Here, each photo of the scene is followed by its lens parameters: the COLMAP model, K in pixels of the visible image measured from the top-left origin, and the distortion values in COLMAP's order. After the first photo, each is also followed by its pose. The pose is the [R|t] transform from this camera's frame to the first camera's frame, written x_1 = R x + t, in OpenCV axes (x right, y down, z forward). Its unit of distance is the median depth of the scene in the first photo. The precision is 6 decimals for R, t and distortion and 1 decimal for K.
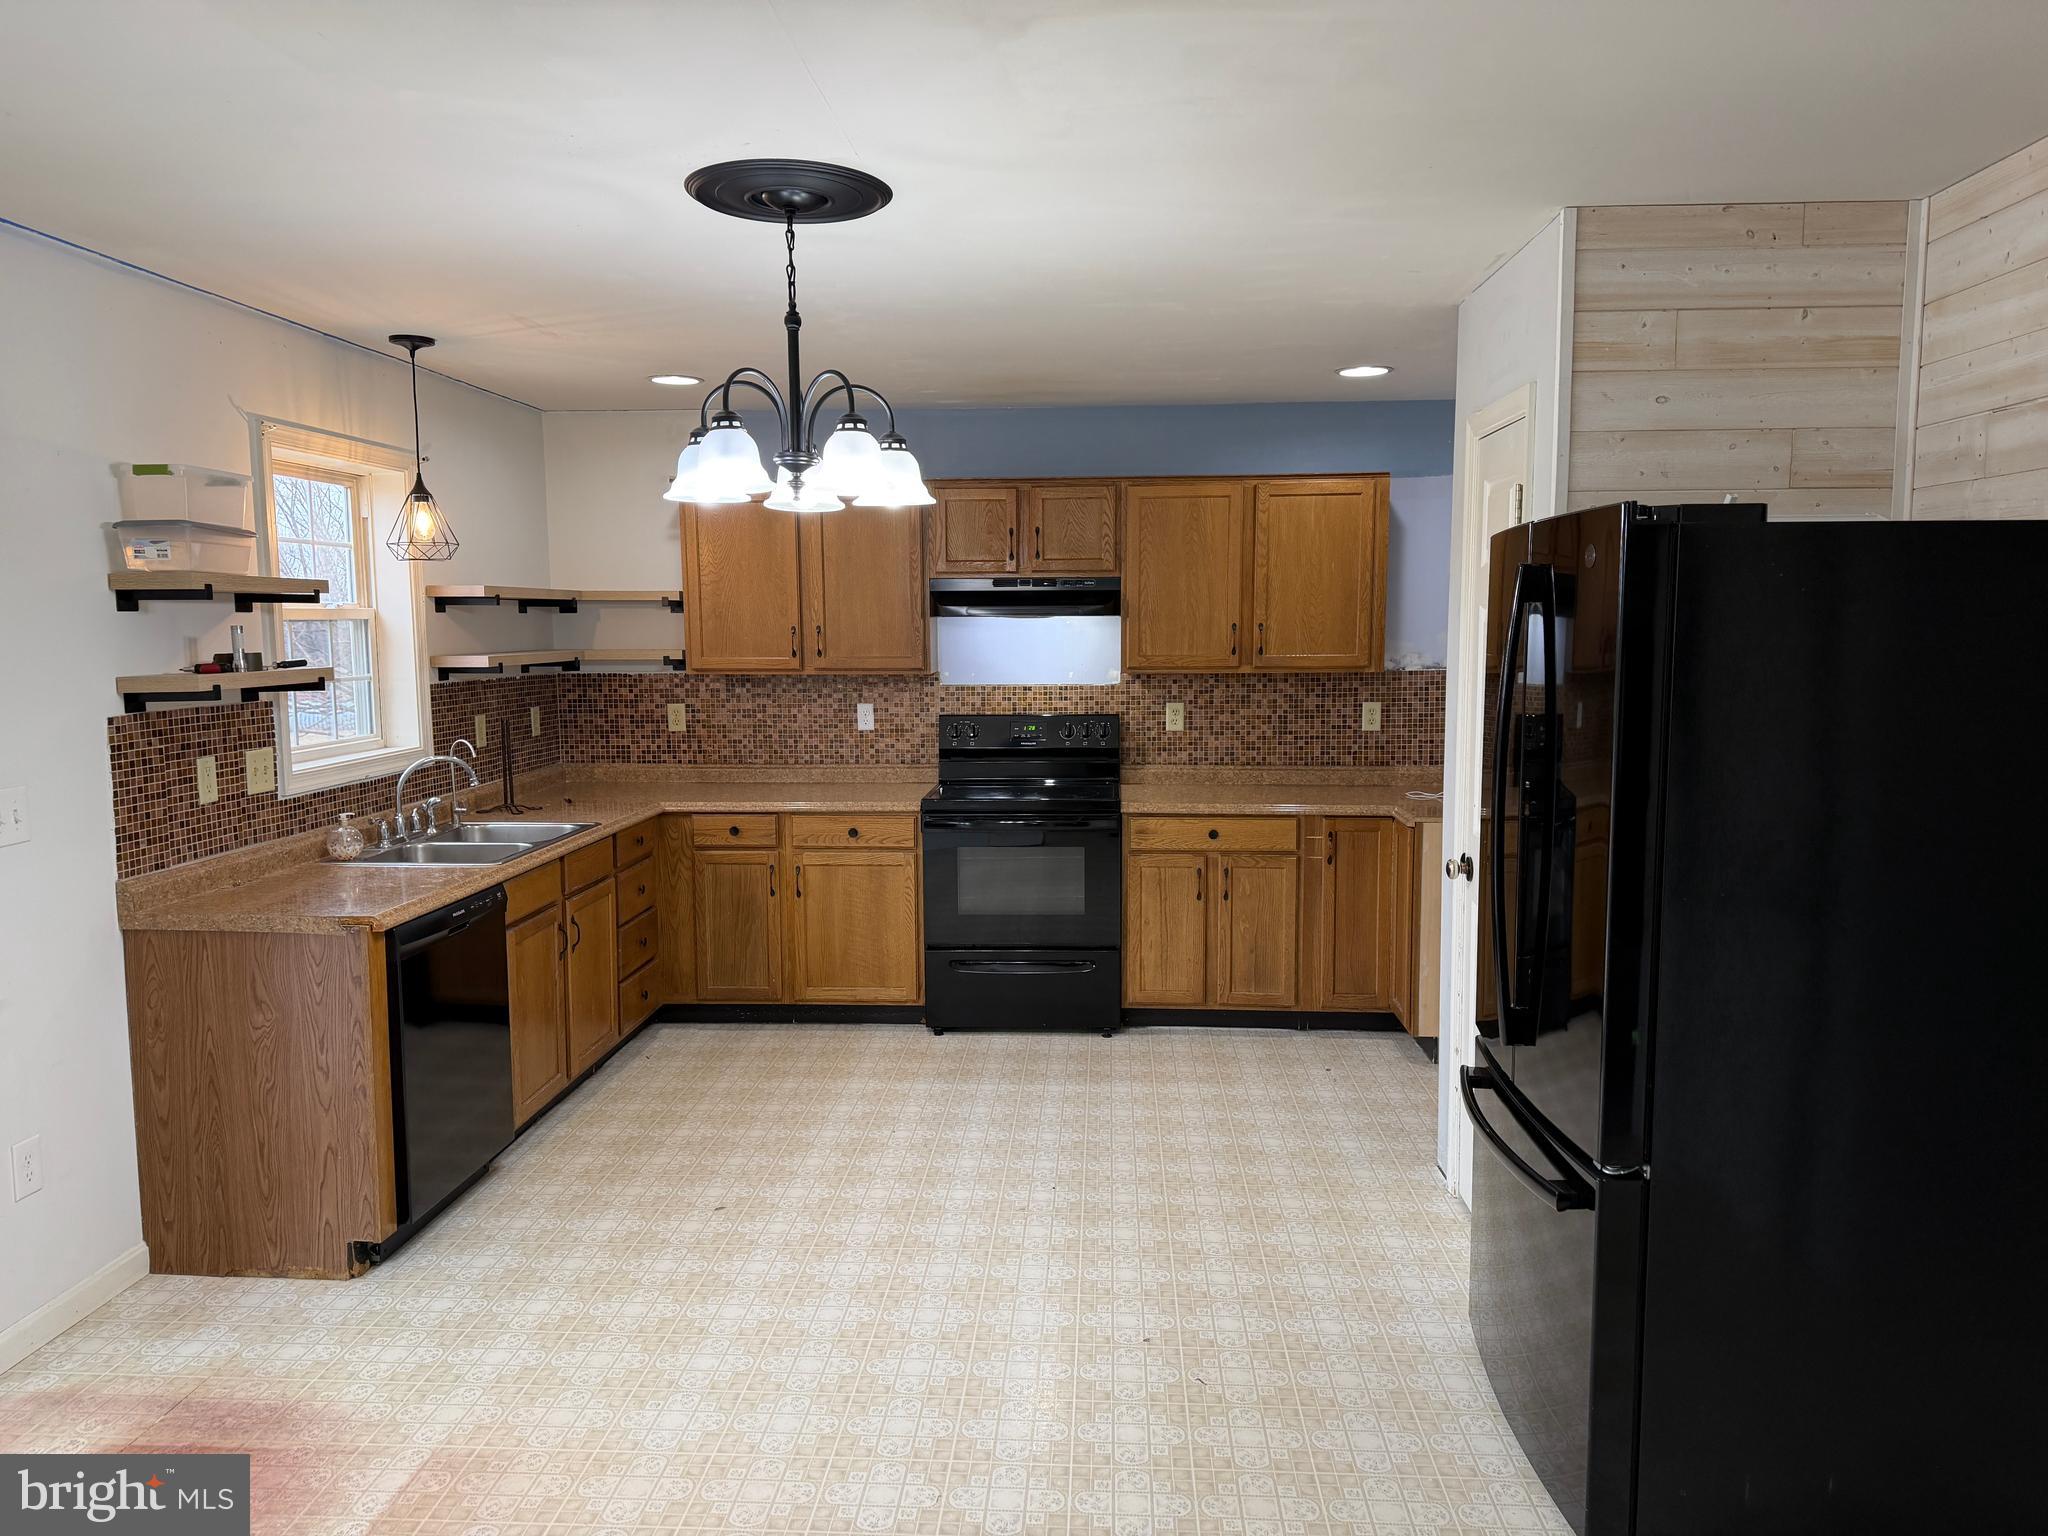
lens RADIAL K [[1426.8, 0, 1030.9], [0, 1426.8, 783.8], [0, 0, 1]] dist [0.078443, -0.078888]
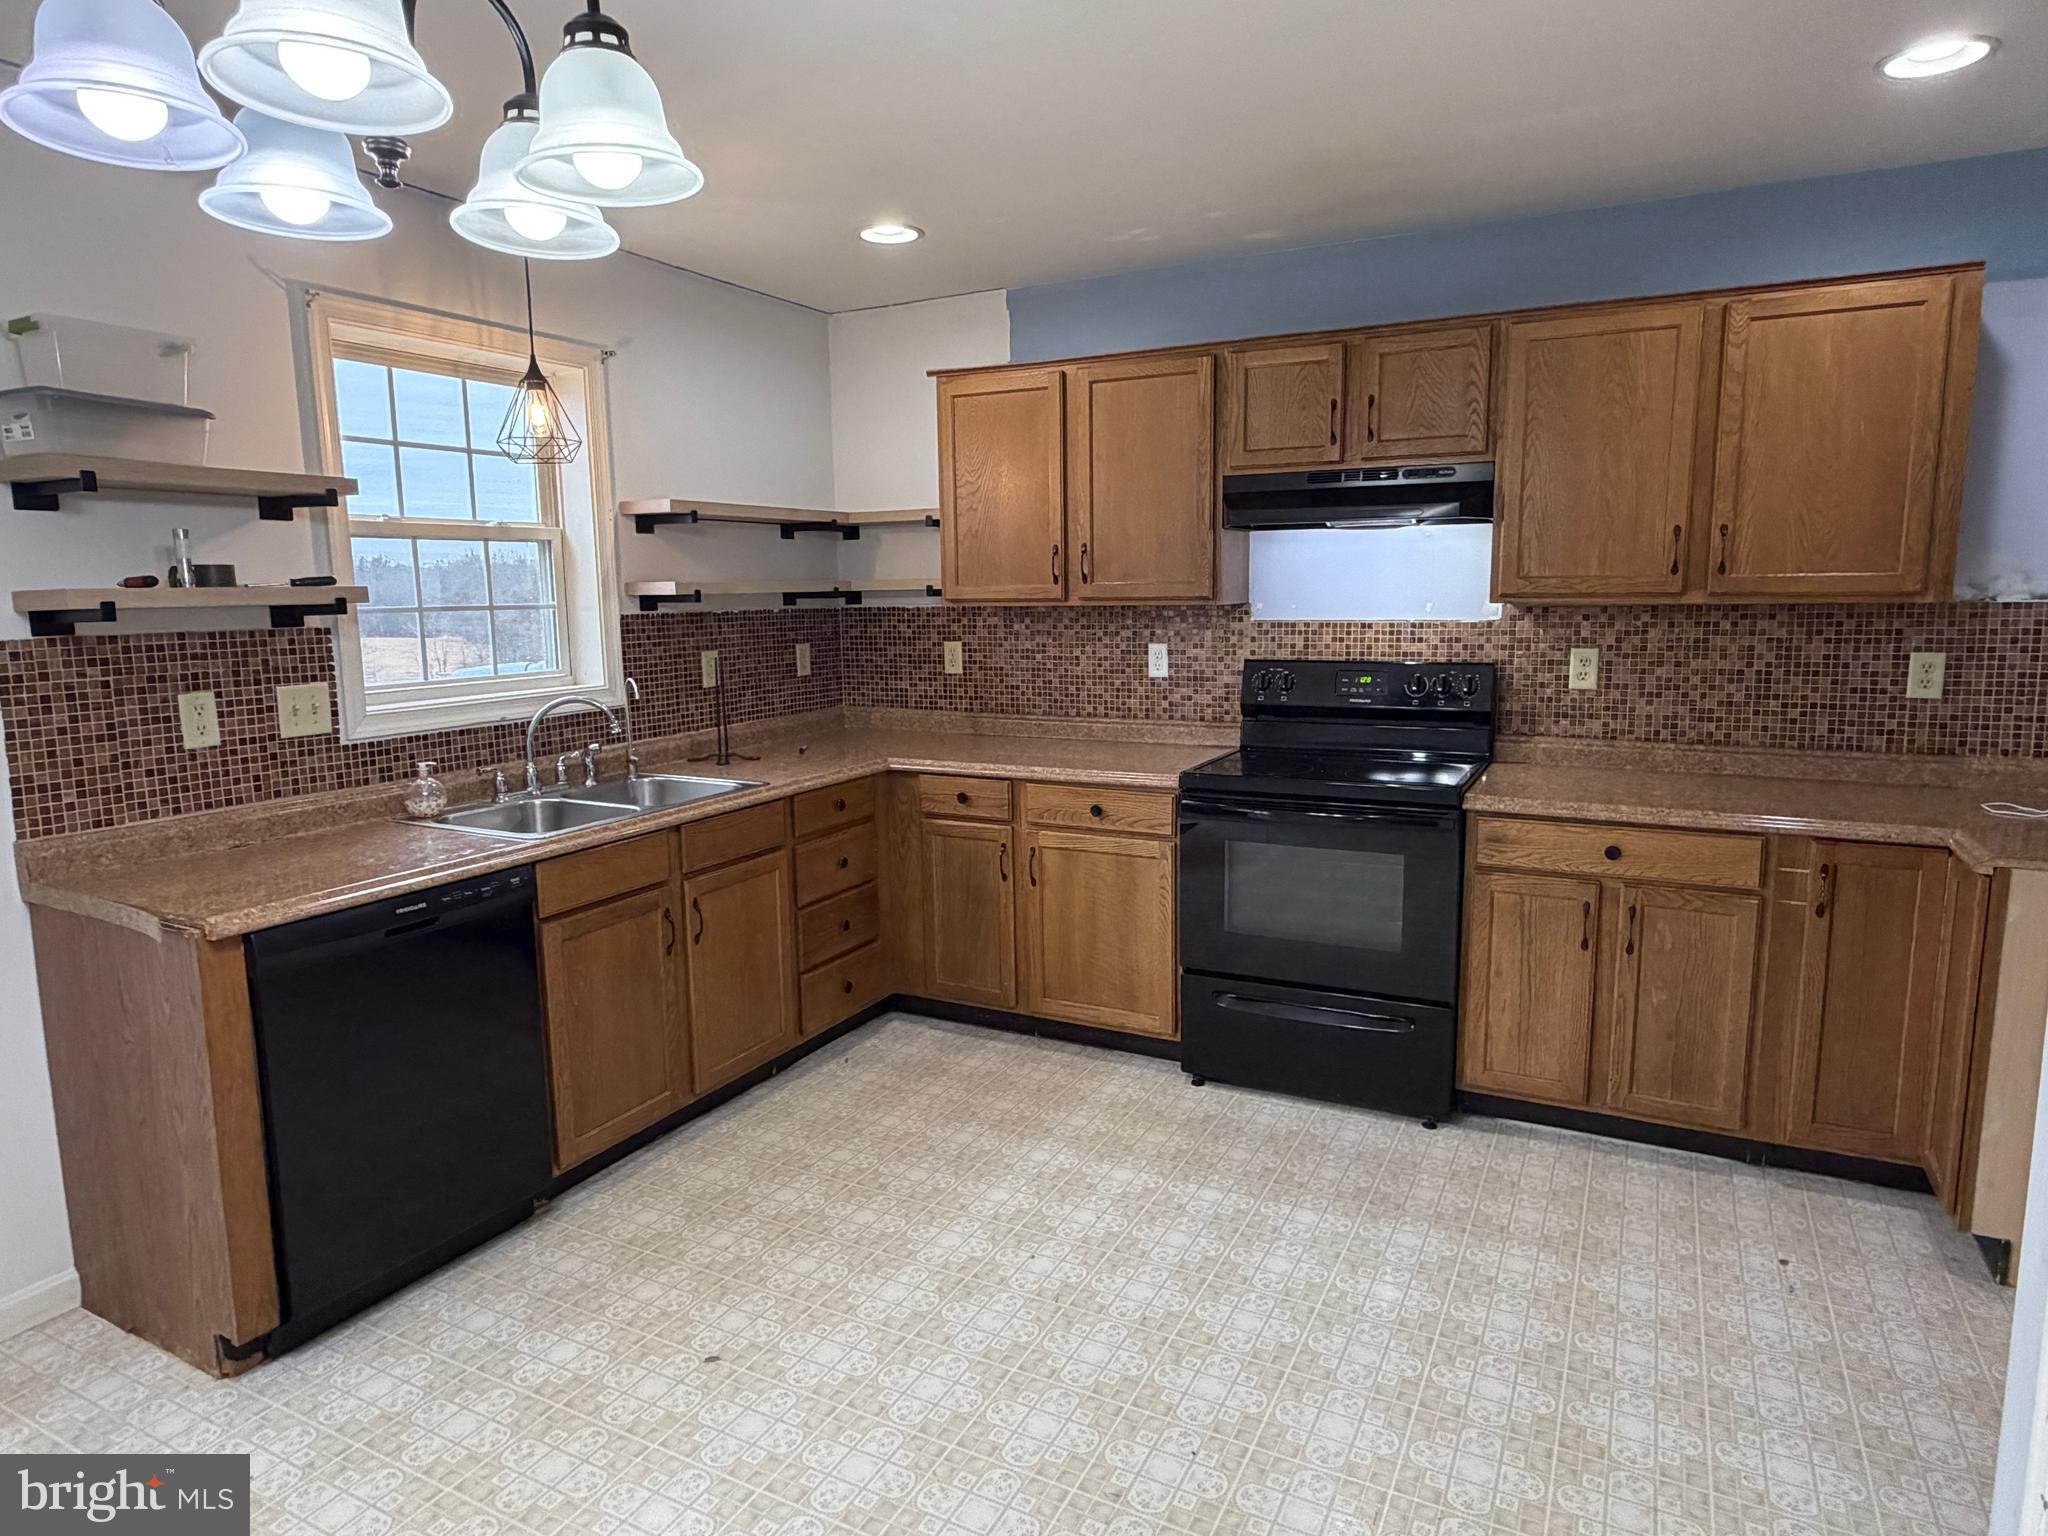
lens RADIAL K [[1237.0, 0, 1009.9], [0, 1237.0, 769.6], [0, 0, 1]] dist [-0.002369, -0.003397]
pose [[0.911560, 0.054586, -0.407527, 0.104187], [-0.038311, 0.998113, 0.047996, -0.018193], [0.409377, -0.028138, 0.911931, 0.376996]]
